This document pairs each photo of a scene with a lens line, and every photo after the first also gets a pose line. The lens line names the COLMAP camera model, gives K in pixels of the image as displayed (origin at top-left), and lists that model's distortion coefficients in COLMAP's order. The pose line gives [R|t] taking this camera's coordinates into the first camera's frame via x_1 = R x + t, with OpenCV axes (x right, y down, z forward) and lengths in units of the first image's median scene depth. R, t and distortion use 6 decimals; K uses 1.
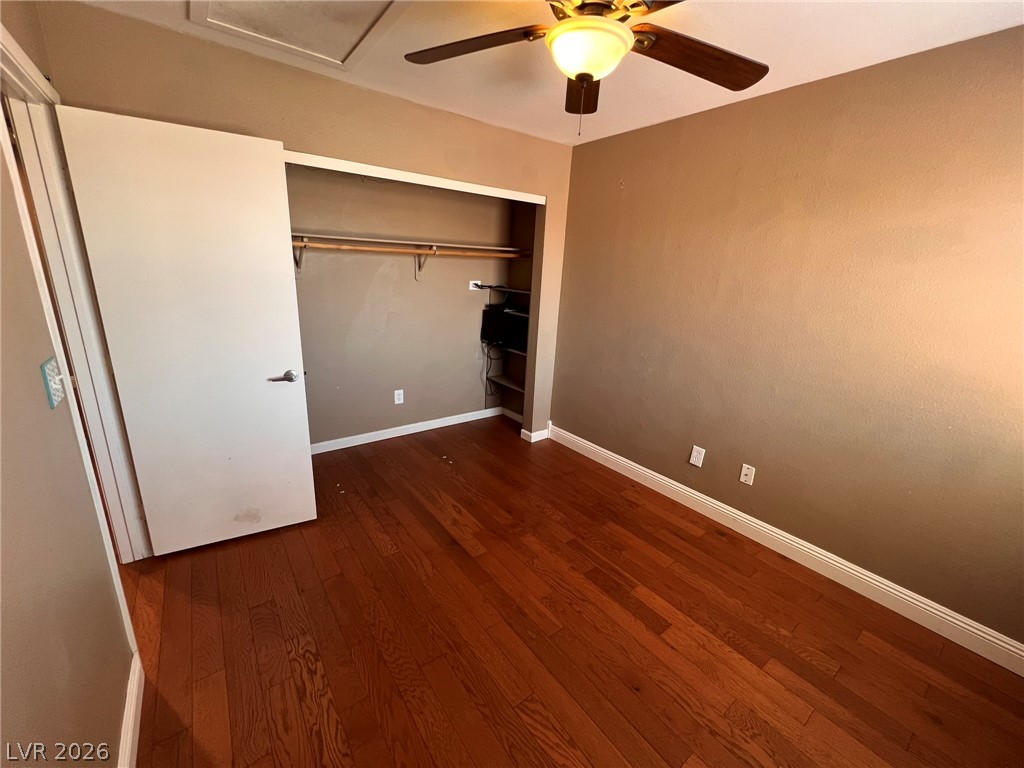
lens RADIAL K [[409.5, 0, 510.0], [0, 409.5, 385.1], [0, 0, 1]] dist [-0.003528, 0.001477]
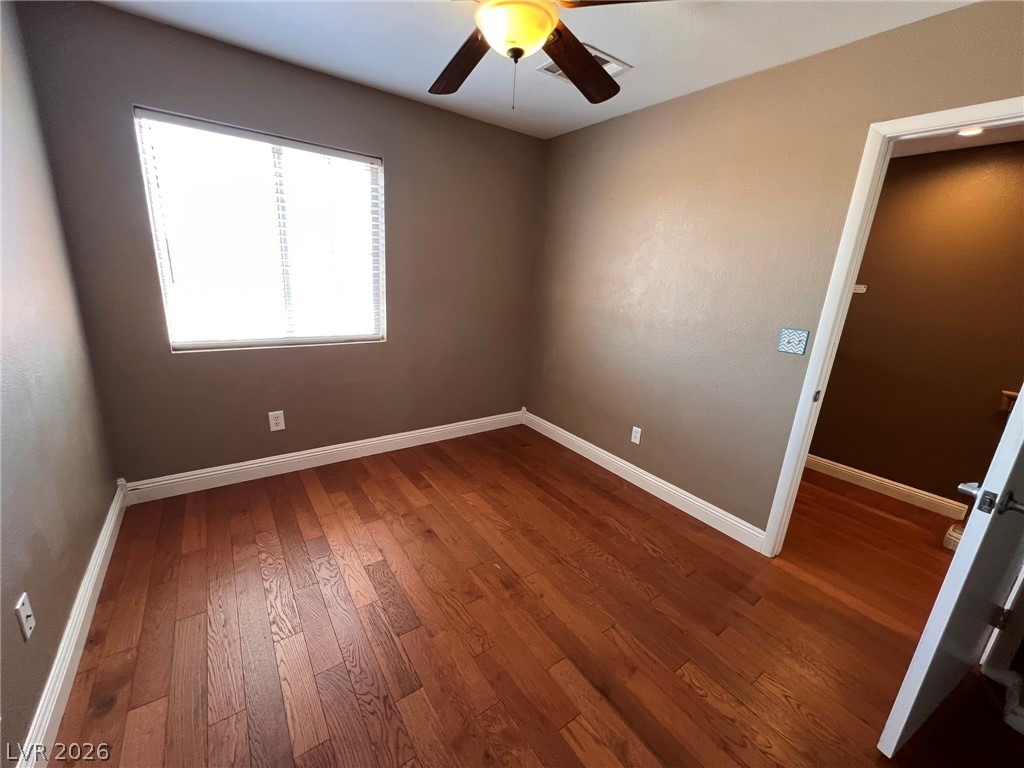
lens RADIAL K [[409.5, 0, 511.5], [0, 409.5, 382.2], [0, 0, 1]] dist [-0.003528, 0.001477]
pose [[-0.994163, -0.107643, -0.007330, 0.061502], [-0.095736, 0.848783, 0.520002, -0.345359], [-0.049753, 0.517669, -0.854133, 1.379301]]
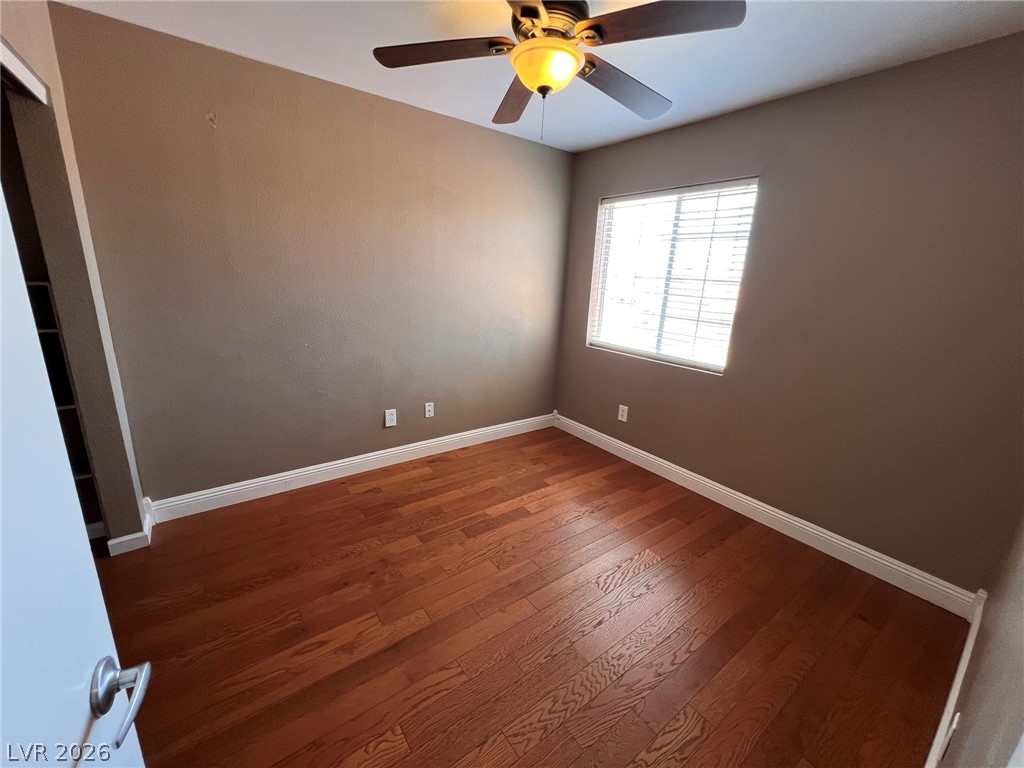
lens RADIAL K [[409.5, 0, 506.5], [0, 409.5, 384.1], [0, 0, 1]] dist [-0.003528, 0.001477]
pose [[0.017890, -0.305423, 0.952049, -0.703113], [0.232918, 0.927277, 0.293099, -0.203598], [-0.972332, 0.216506, 0.087728, 0.702130]]
